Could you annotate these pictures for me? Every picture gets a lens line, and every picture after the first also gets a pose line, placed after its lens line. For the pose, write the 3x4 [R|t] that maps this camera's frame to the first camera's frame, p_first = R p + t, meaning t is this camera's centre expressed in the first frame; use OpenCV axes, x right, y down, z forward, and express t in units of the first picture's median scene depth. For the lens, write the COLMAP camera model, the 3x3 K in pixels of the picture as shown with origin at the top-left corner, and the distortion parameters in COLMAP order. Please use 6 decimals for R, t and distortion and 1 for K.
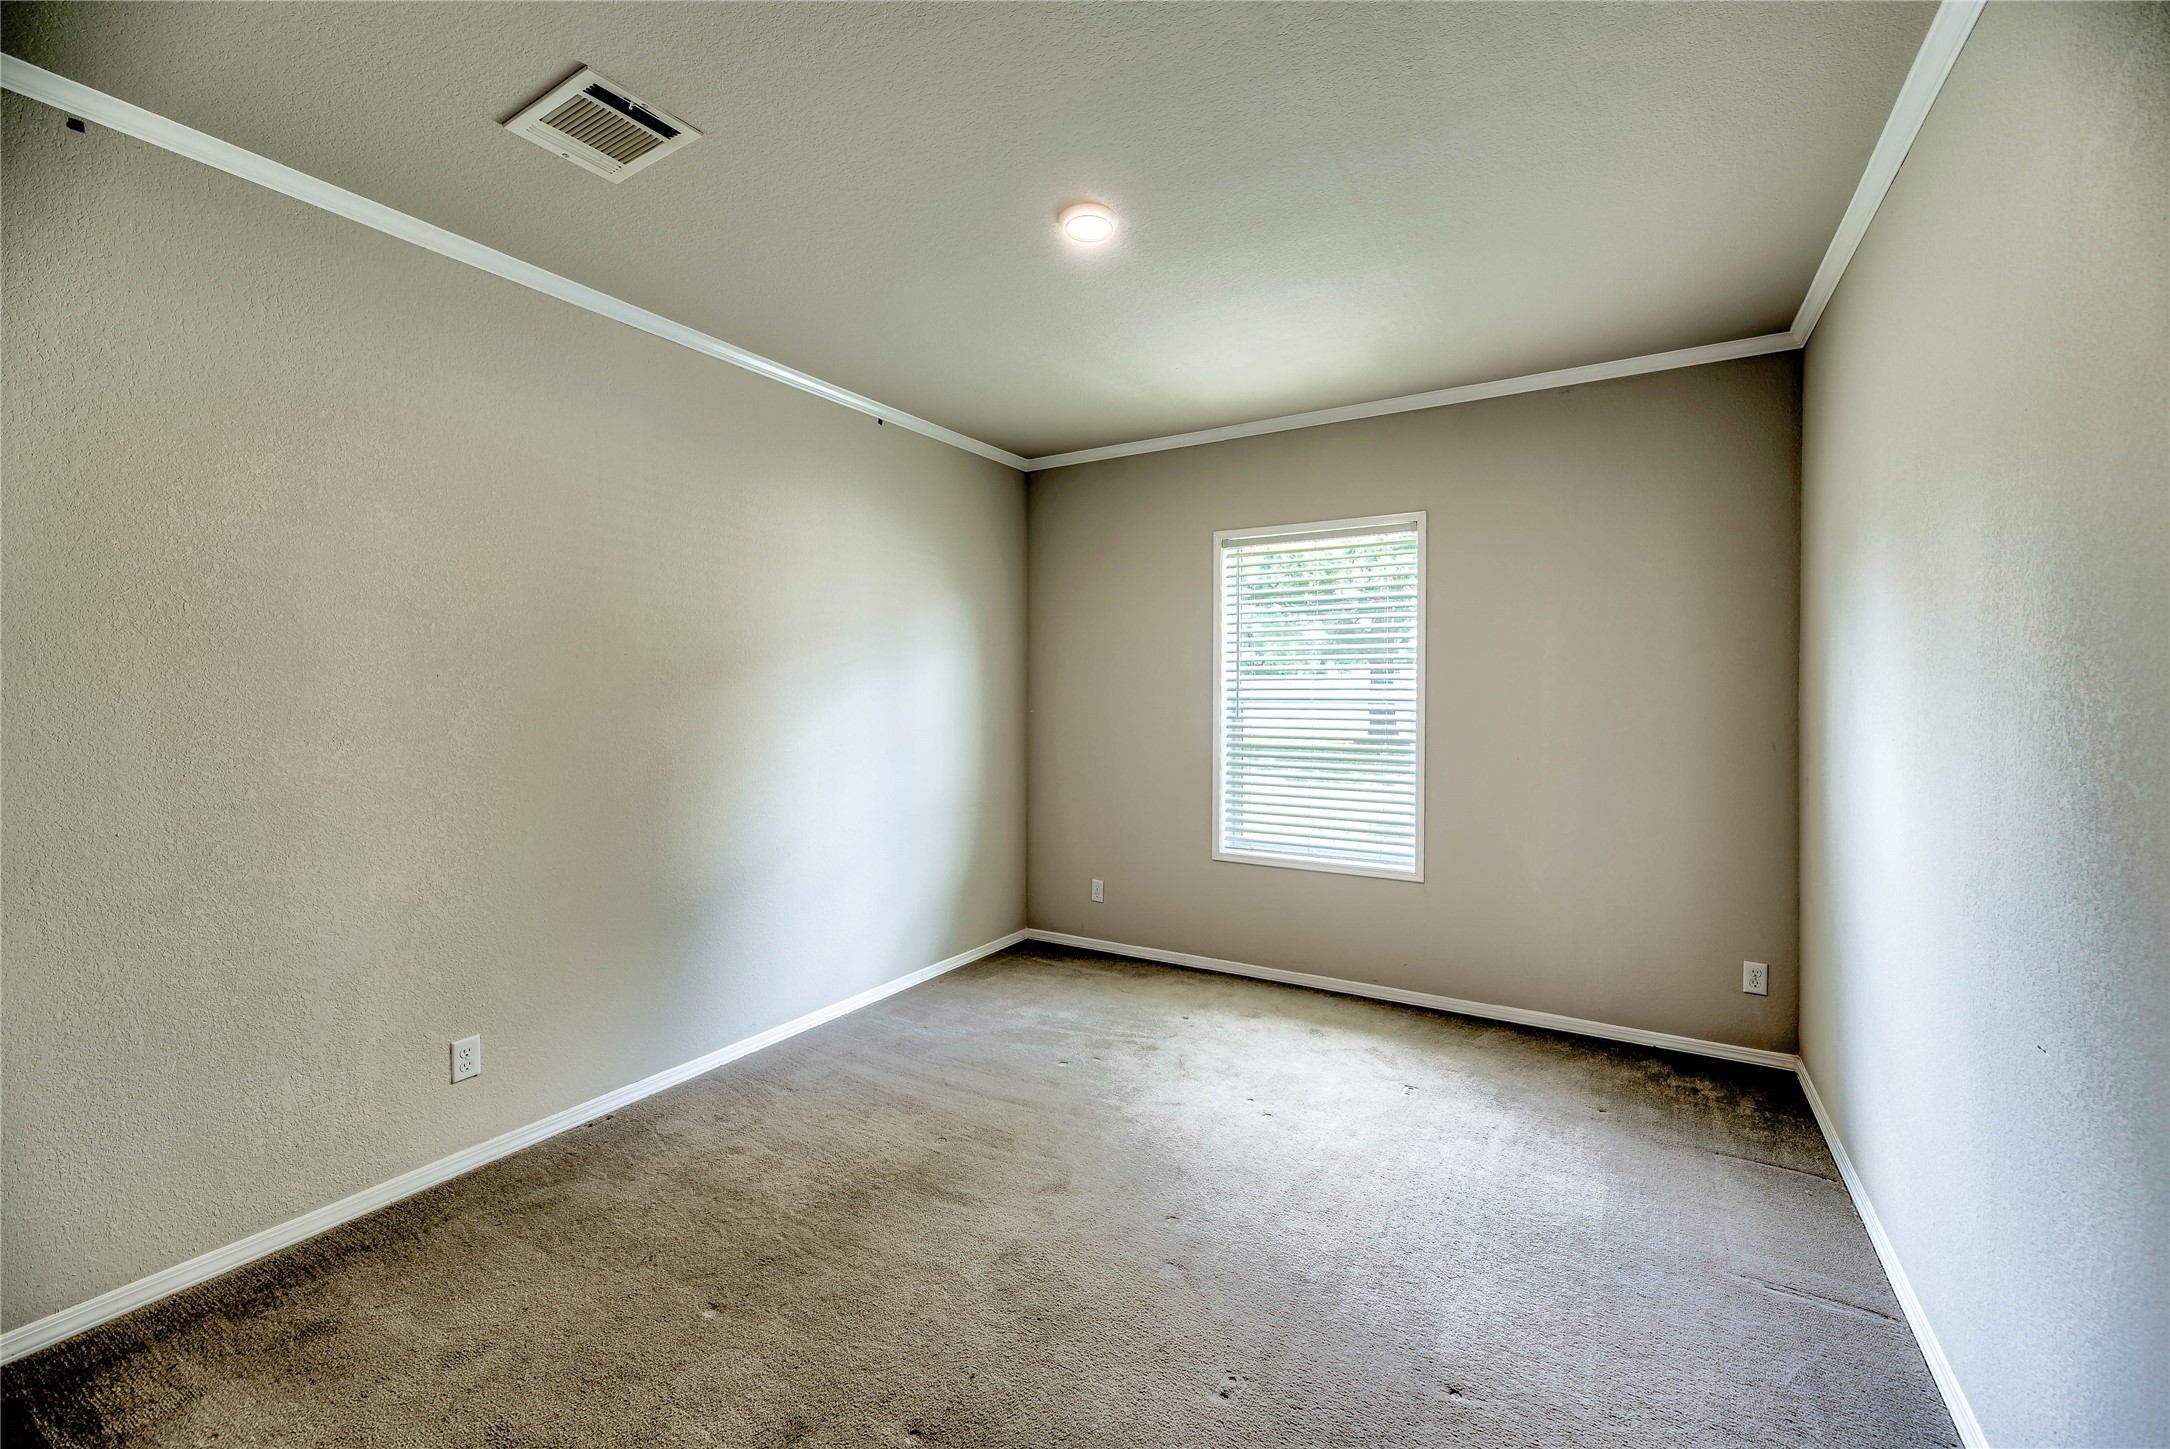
lens RADIAL K [[878.5, 0, 1106.0], [0, 878.5, 704.6], [0, 0, 1]] dist [0.013180, -0.000893]
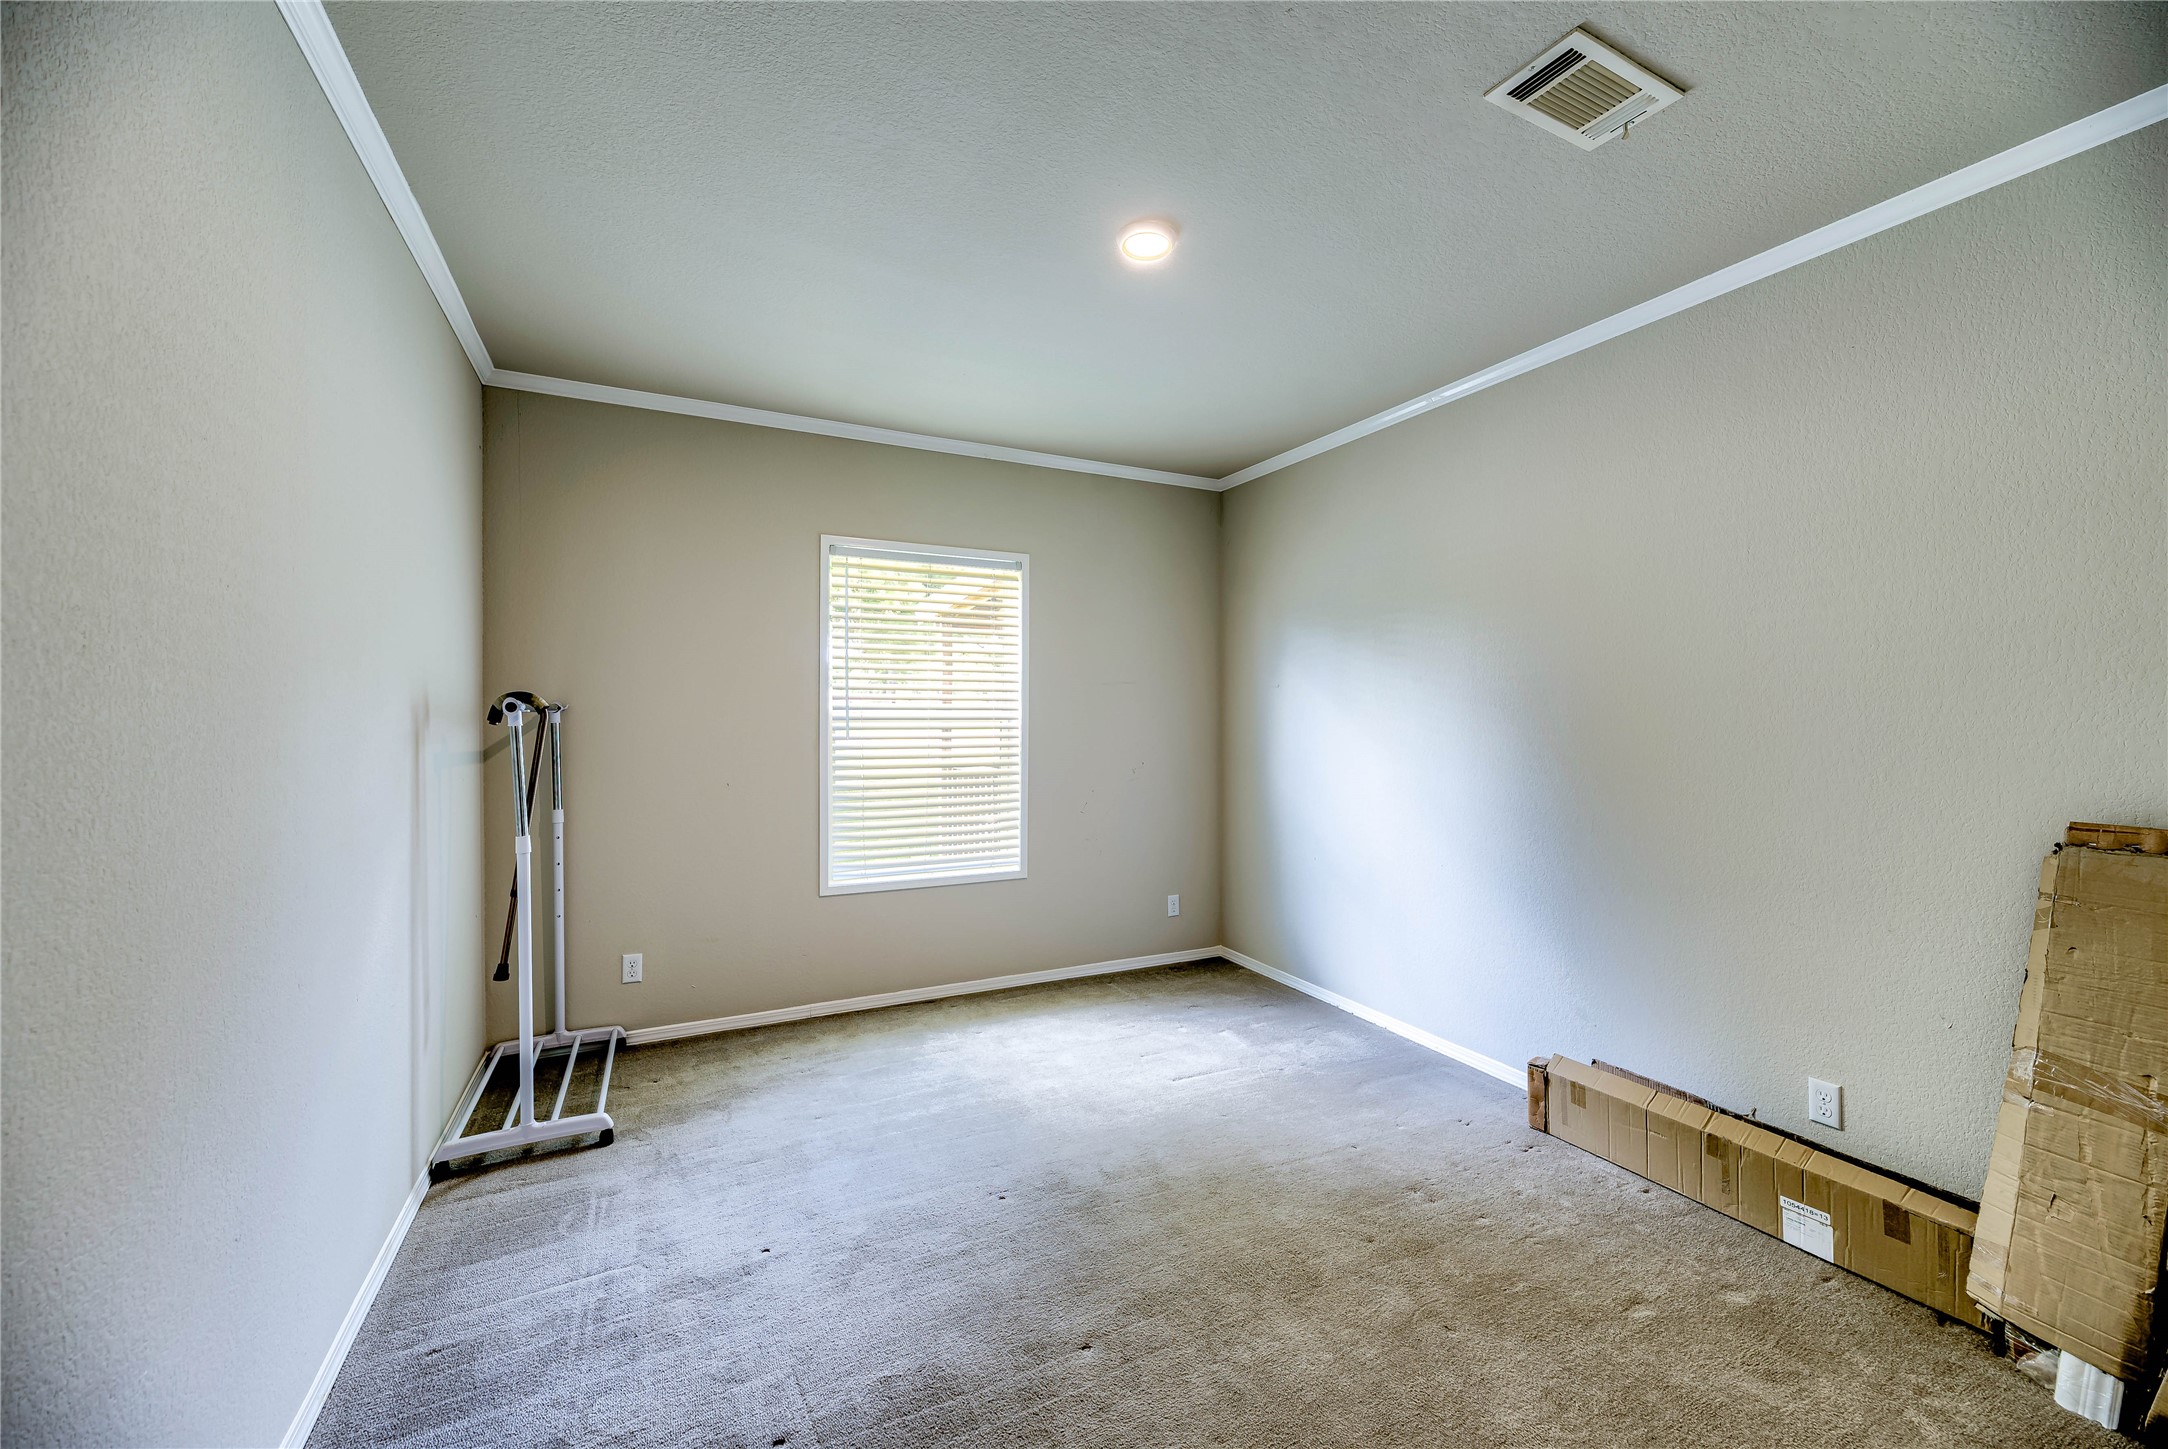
lens RADIAL K [[868.3, 0, 1099.0], [0, 868.3, 721.0], [0, 0, 1]] dist [0.019285, -0.004530]
pose [[0.542854, -0.003171, 0.839821, -0.535508], [0.008345, 0.999964, -0.001618, 0.000397], [-0.839785, 0.007886, 0.542861, 0.302639]]
